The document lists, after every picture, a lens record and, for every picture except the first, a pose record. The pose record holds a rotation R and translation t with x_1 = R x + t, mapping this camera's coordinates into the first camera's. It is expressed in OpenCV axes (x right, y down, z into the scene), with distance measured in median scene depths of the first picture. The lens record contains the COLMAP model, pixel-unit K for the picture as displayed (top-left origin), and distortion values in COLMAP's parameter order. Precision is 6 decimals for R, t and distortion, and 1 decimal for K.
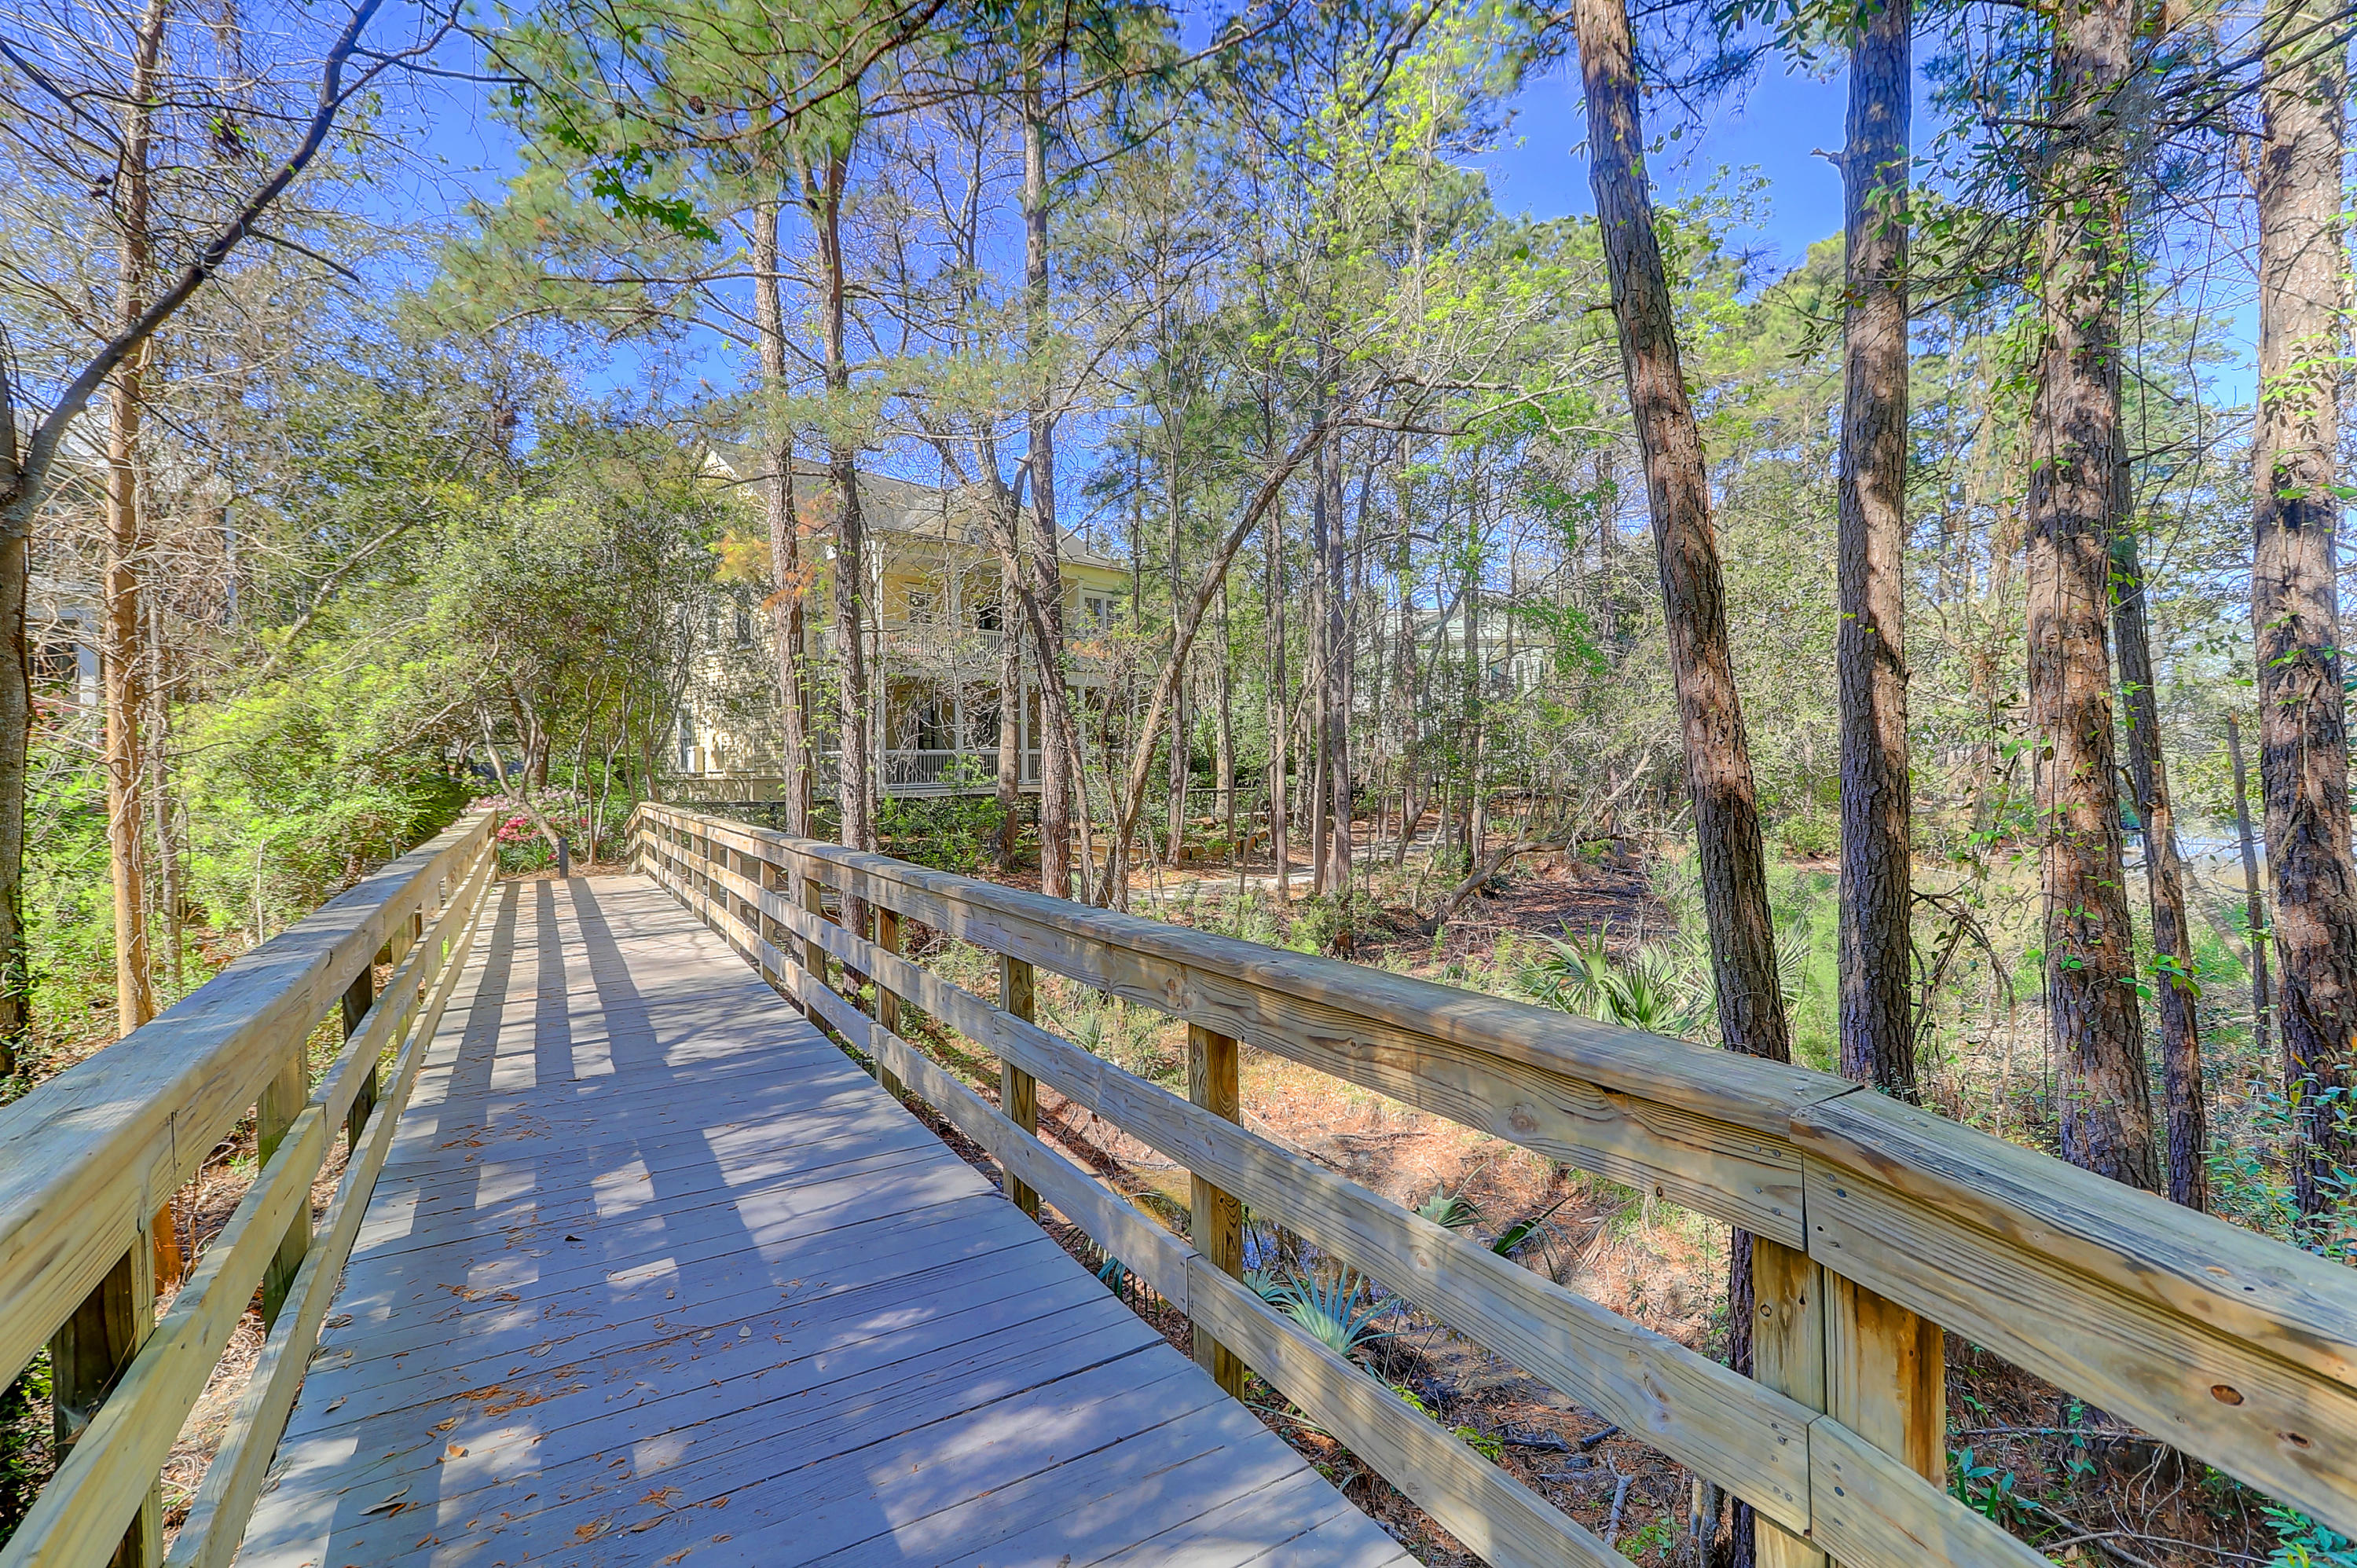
lens RADIAL K [[1094.8, 0, 1177.9], [0, 1094.8, 780.9], [0, 0, 1]] dist [0.002751, -0.002990]
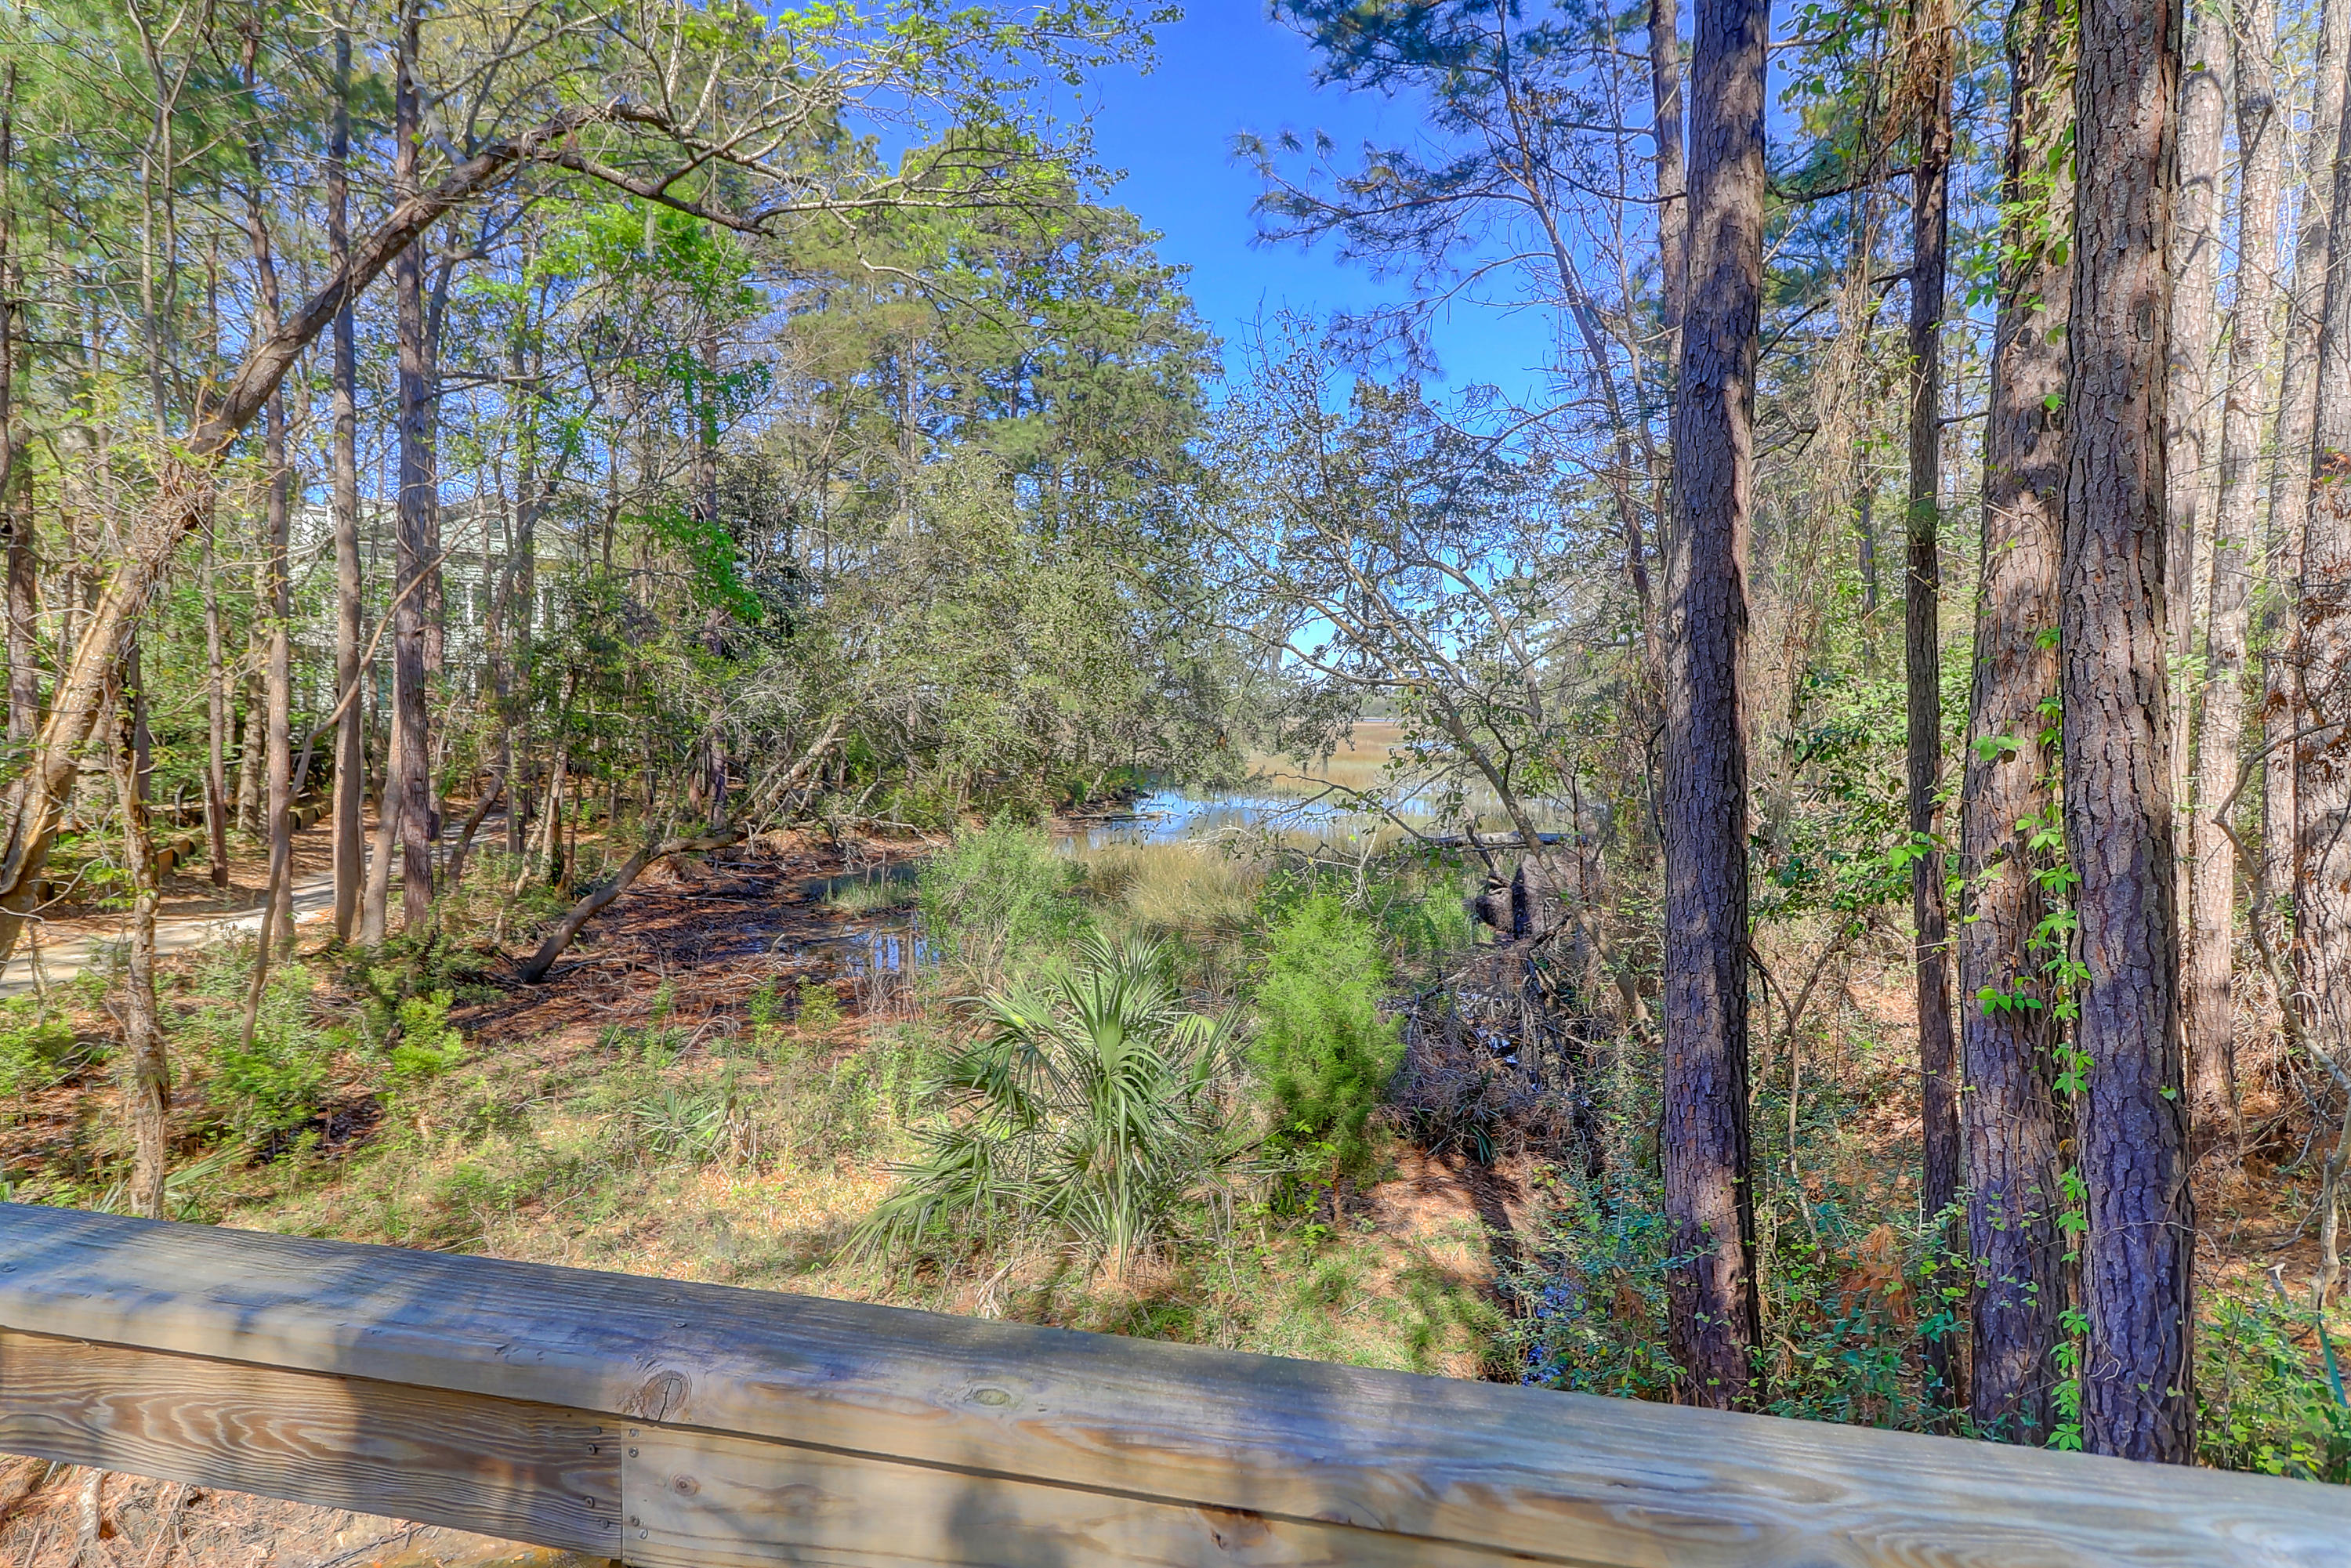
lens RADIAL K [[1297.4, 0, 1176.2], [0, 1297.4, 781.7], [0, 0, 1]] dist [0.004719, 0.000433]
pose [[0.693648, -0.018005, 0.720089, -0.124782], [-0.001583, 0.999647, 0.026519, -0.010410], [-0.720312, -0.019535, 0.693375, 0.268500]]
